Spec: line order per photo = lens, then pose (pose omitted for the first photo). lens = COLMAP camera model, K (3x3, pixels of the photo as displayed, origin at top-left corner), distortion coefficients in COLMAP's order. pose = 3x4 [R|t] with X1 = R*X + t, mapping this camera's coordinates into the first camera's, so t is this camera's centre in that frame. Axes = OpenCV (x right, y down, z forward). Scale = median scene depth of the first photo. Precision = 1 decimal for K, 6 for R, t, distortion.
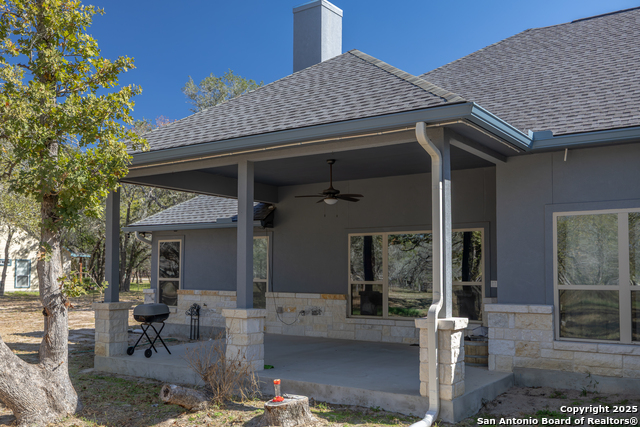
lens RADIAL K [[656.3, 0, 320.3], [0, 656.3, 214.3], [0, 0, 1]] dist [0.006861, 0.000000]
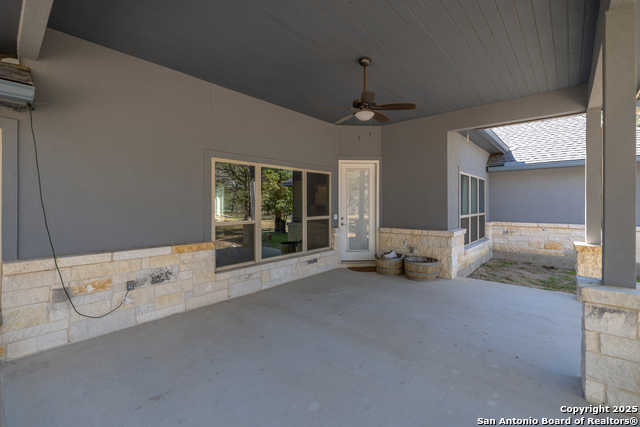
lens RADIAL K [[282.5, 0, 318.5], [0, 282.5, 206.5], [0, 0, 1]] dist [0.003746, 0.000272]
pose [[0.121979, -0.011590, 0.992465, -0.247265], [-0.091583, 0.995534, 0.022882, 0.064928], [-0.988298, -0.093684, 0.120373, 0.833927]]
